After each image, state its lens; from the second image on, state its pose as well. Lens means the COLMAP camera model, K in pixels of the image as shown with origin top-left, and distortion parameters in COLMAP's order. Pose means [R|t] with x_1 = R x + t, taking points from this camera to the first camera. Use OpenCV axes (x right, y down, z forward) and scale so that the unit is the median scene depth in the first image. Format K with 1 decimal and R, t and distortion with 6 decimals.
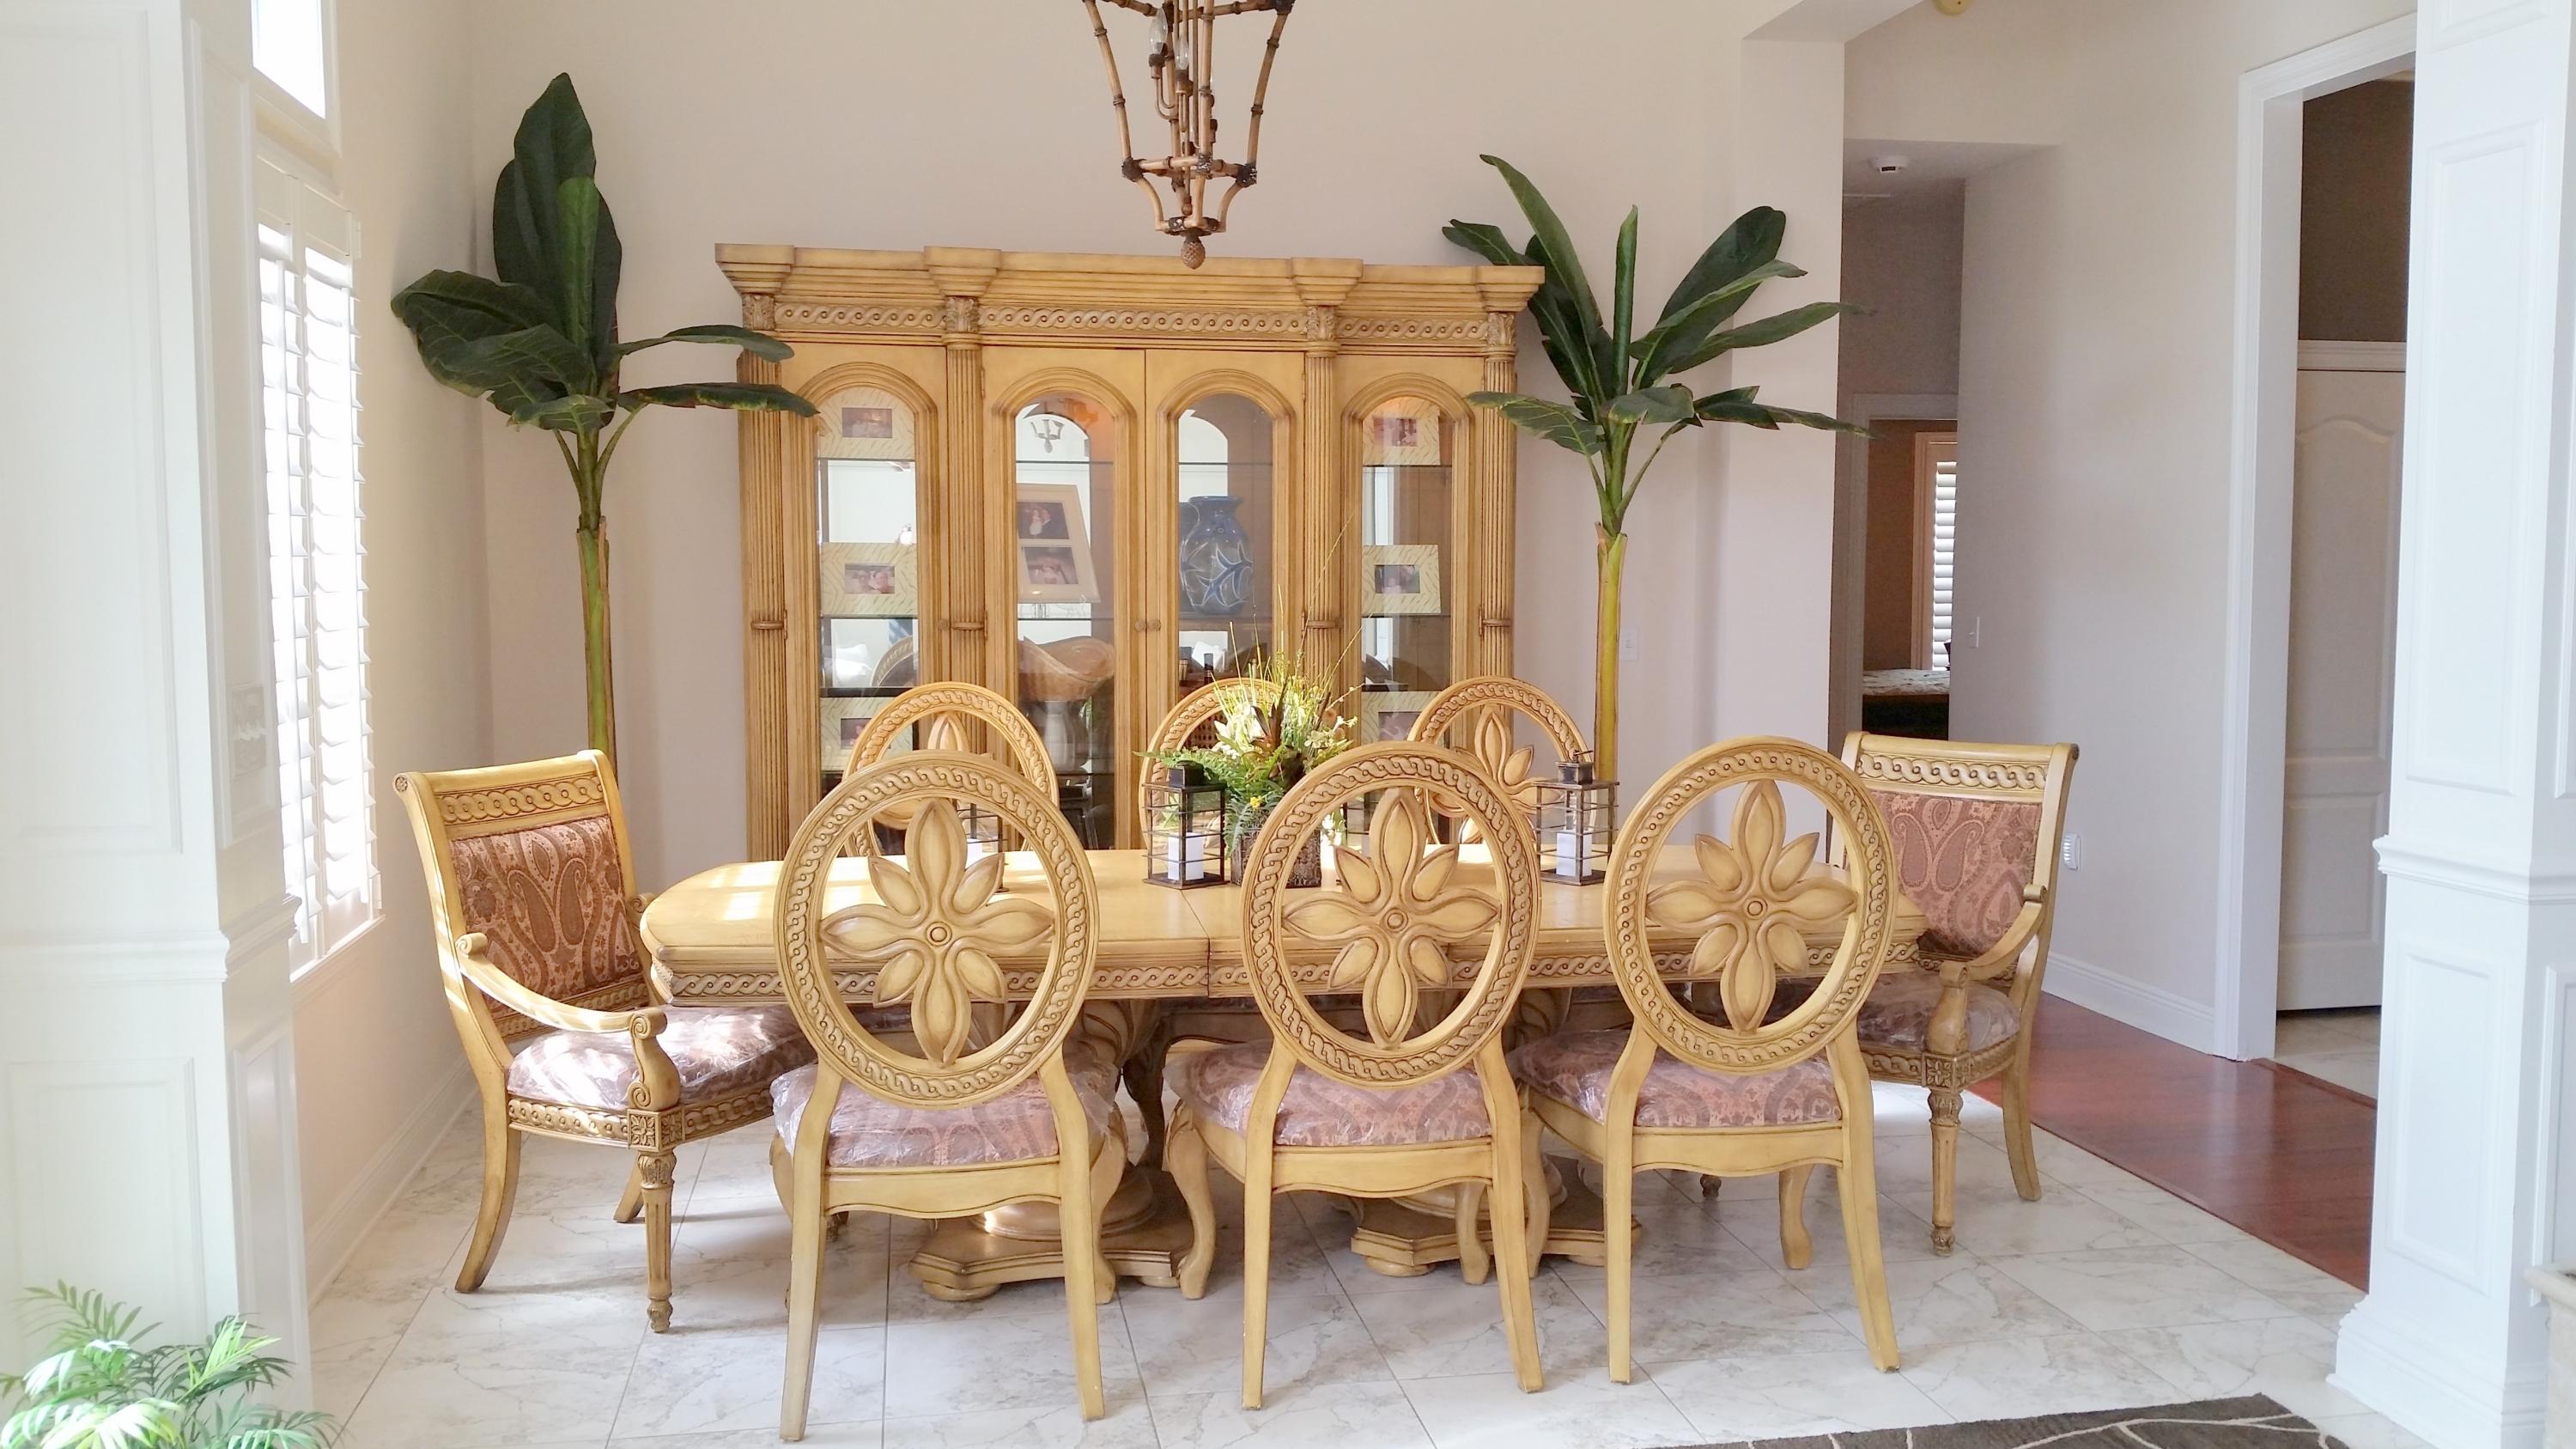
lens RADIAL K [[2135.4, 0, 1285.3], [0, 2135.4, 747.6], [0, 0, 1]] dist [0.117214, -0.242835]
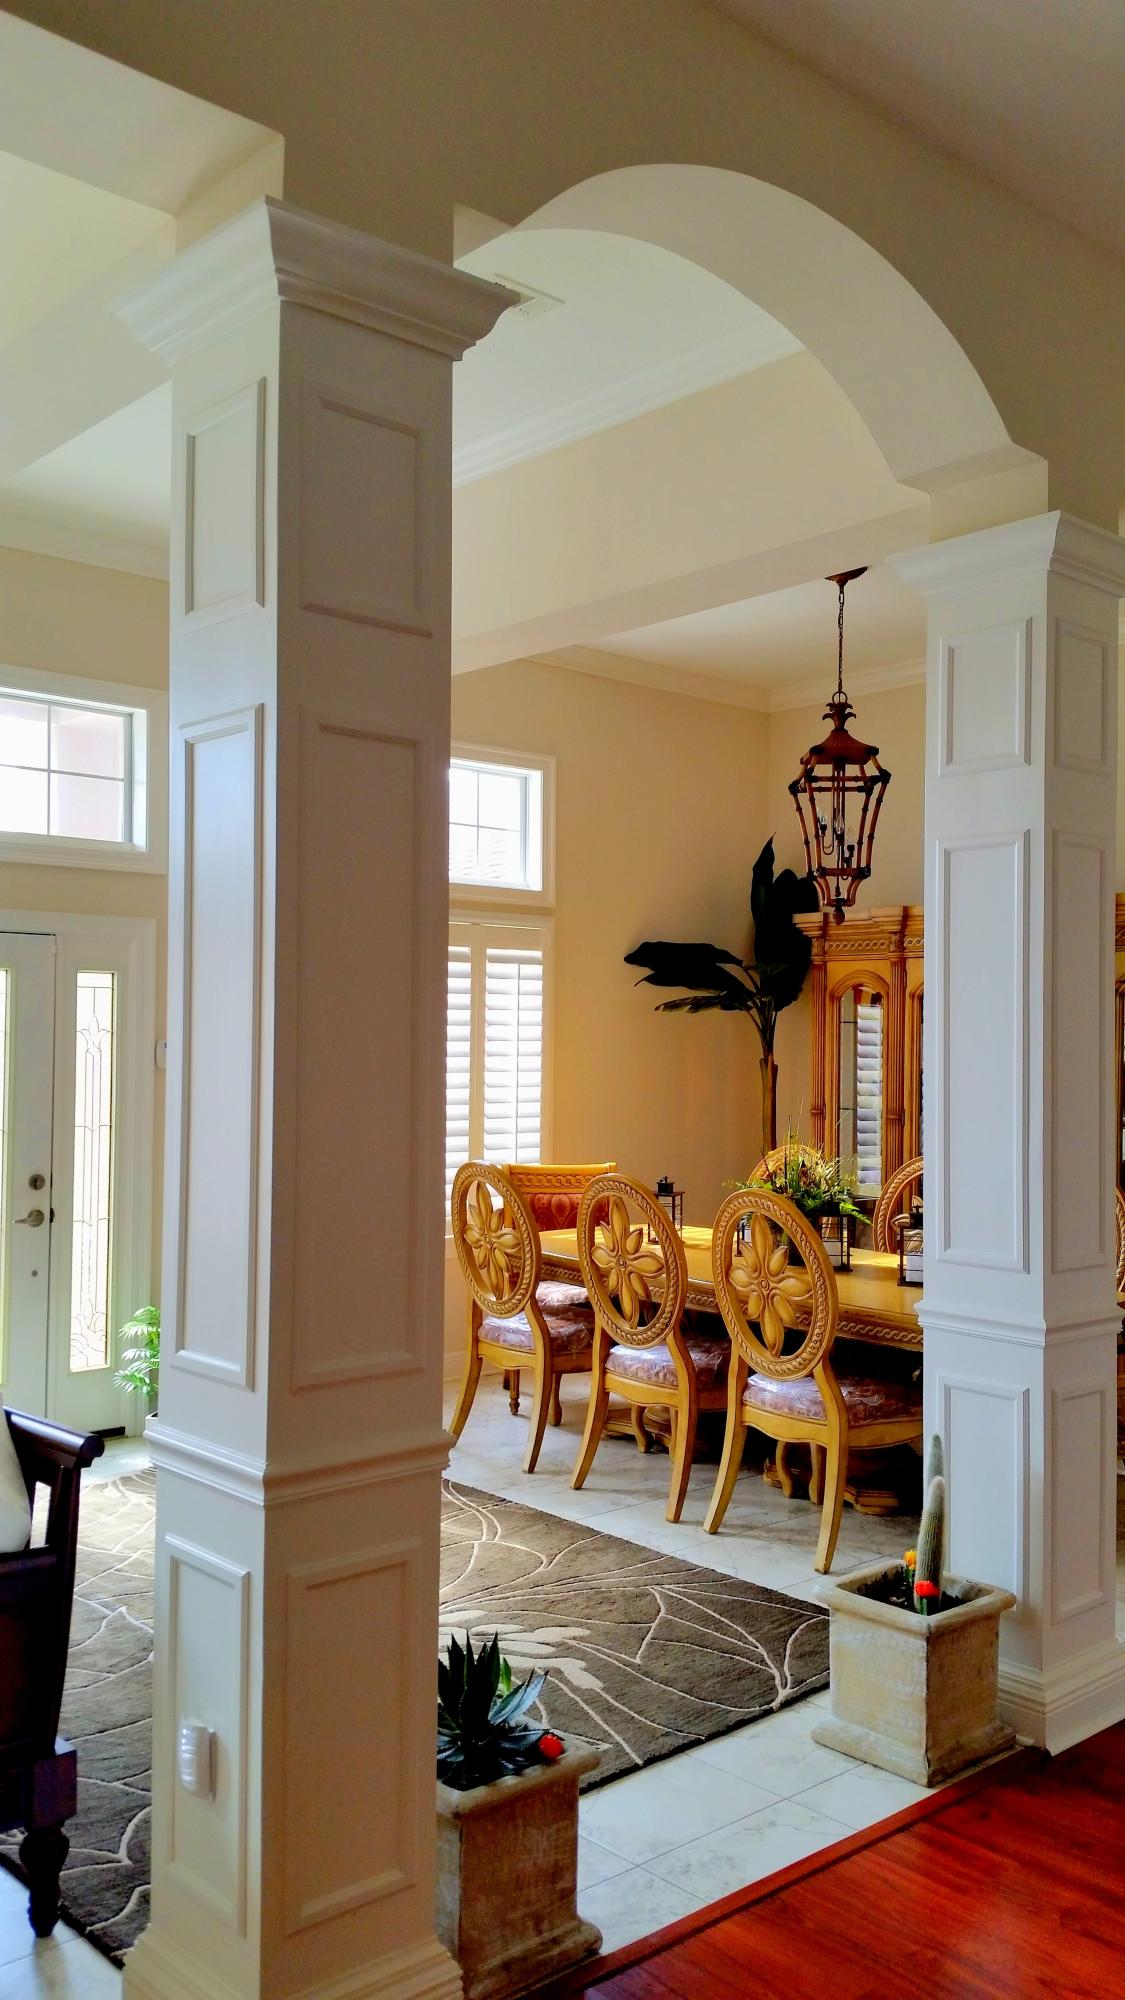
lens RADIAL K [[1646.9, 0, 588.4], [0, 1646.9, 1020.5], [0, 0, 1]] dist [0.083841, -0.115201]
pose [[0.527562, -0.002238, -0.849514, 1.115013], [-0.087214, 0.994570, -0.056781, -0.046752], [0.845028, 0.104045, 0.524502, 0.095205]]
